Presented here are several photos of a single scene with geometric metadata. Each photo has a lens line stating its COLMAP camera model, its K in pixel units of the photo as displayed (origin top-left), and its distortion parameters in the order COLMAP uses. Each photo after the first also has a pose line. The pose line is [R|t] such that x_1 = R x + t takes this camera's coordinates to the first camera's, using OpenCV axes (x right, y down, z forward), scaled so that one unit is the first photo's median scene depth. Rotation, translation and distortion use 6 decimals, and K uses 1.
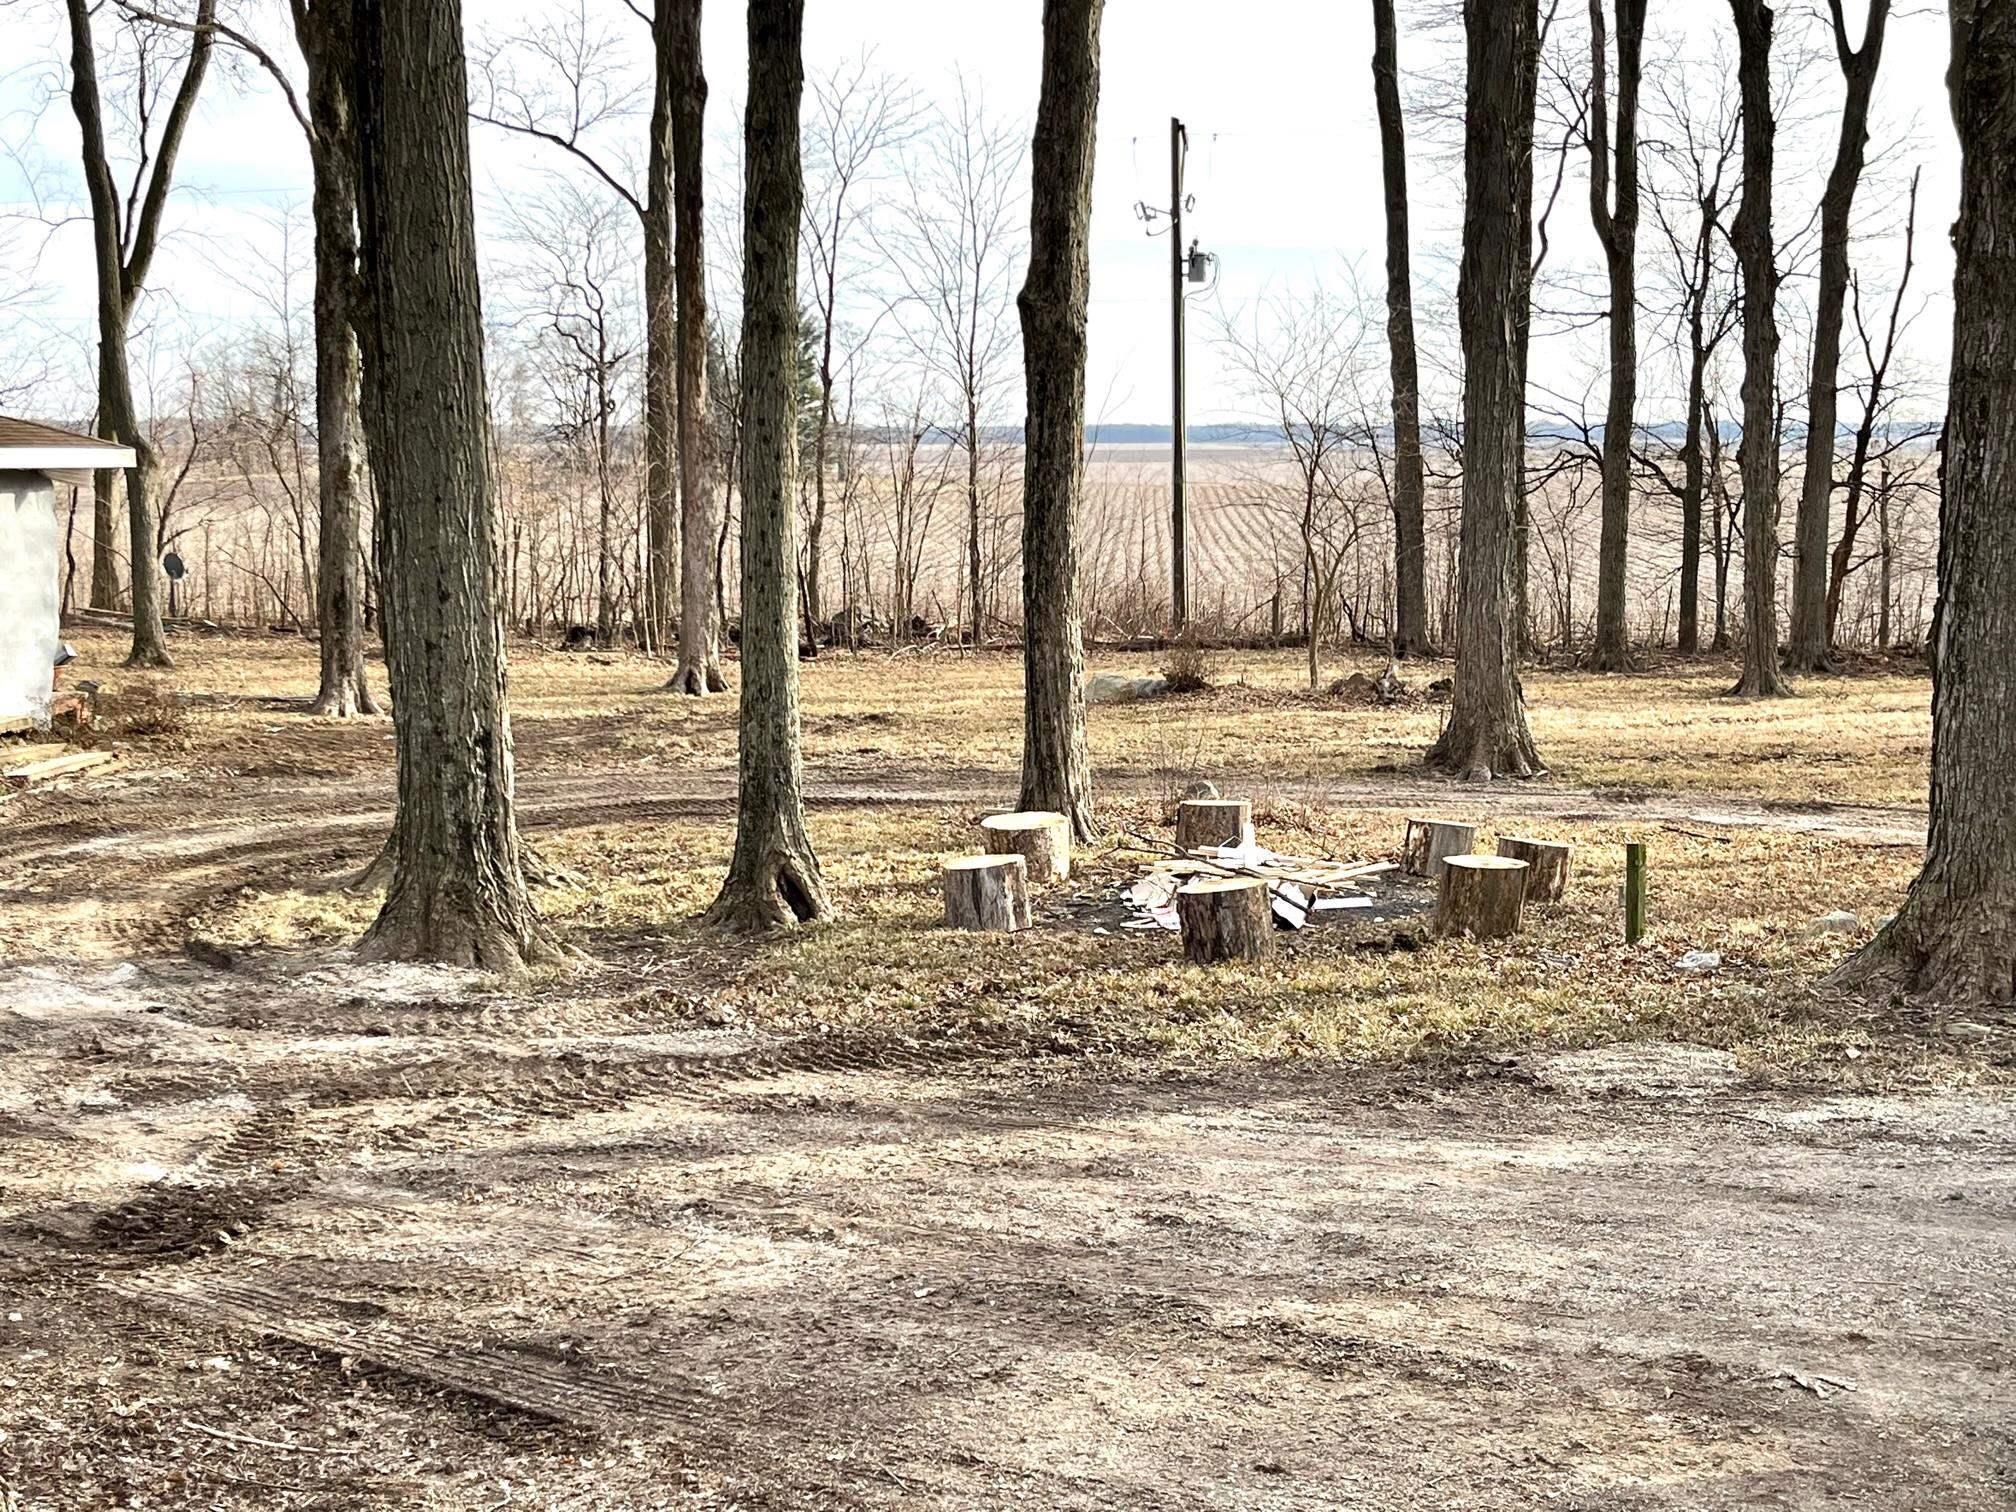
lens RADIAL K [[2602.5, 0, 1008.5], [0, 2602.5, 759.7], [0, 0, 1]] dist [0.026323, 0.000000]
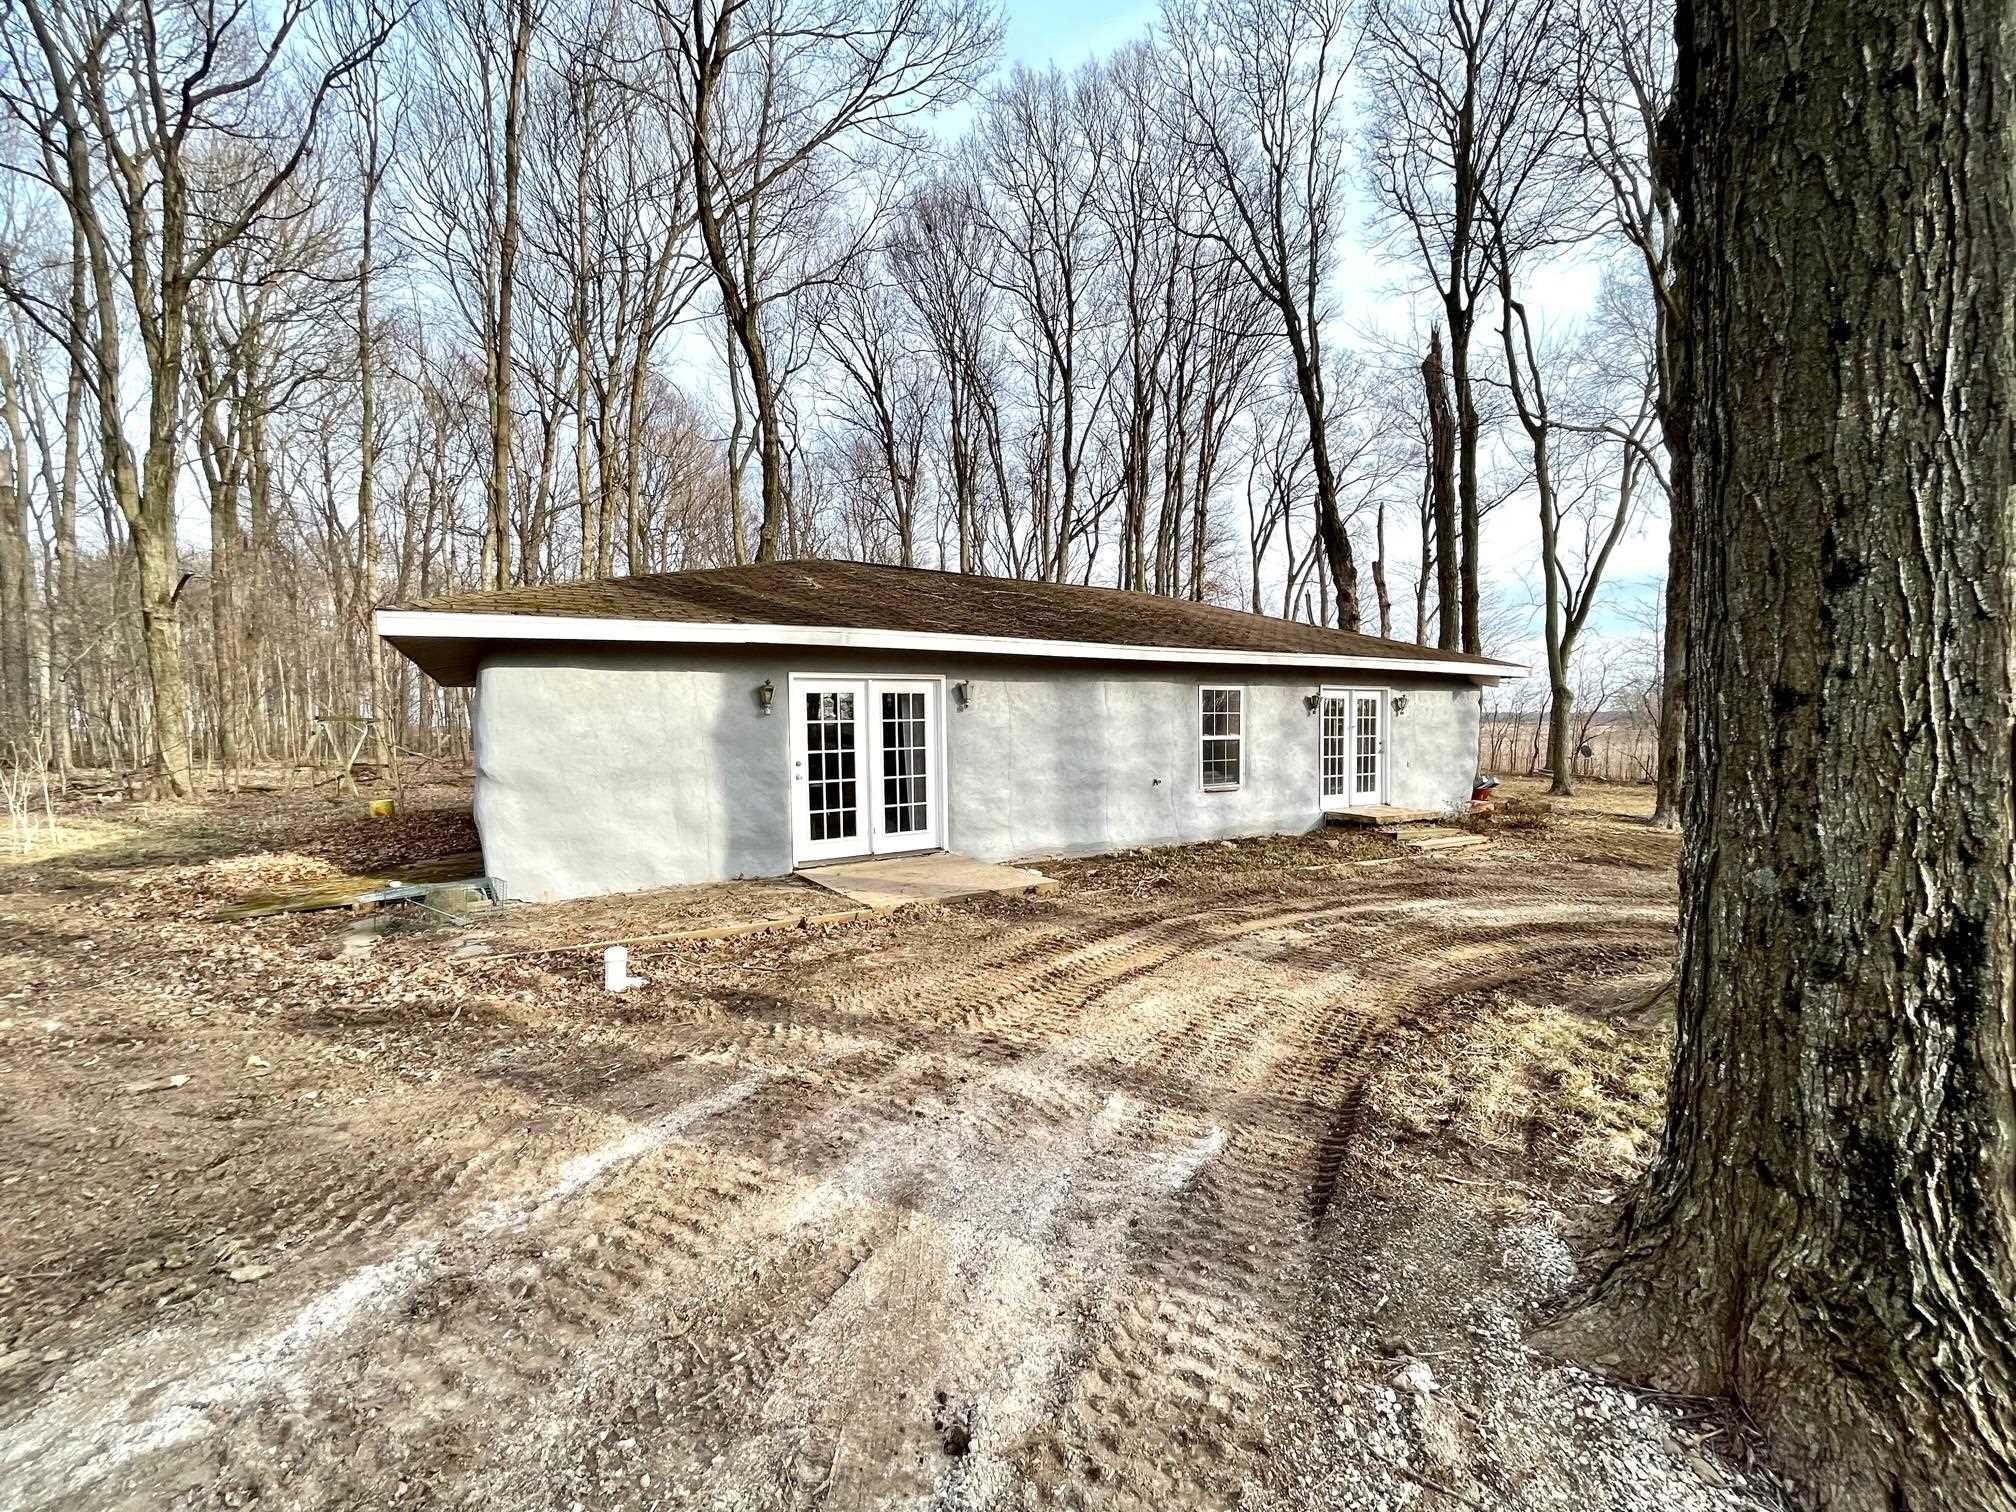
lens RADIAL K [[812.0, 0, 1010.5], [0, 812.0, 757.4], [0, 0, 1]] dist [-0.002874, 0.000244]
pose [[0.582601, 0.030737, -0.812177, -0.107660], [-0.093165, 0.995223, -0.029166, -0.010611], [0.807401, 0.092659, 0.582682, 0.470058]]
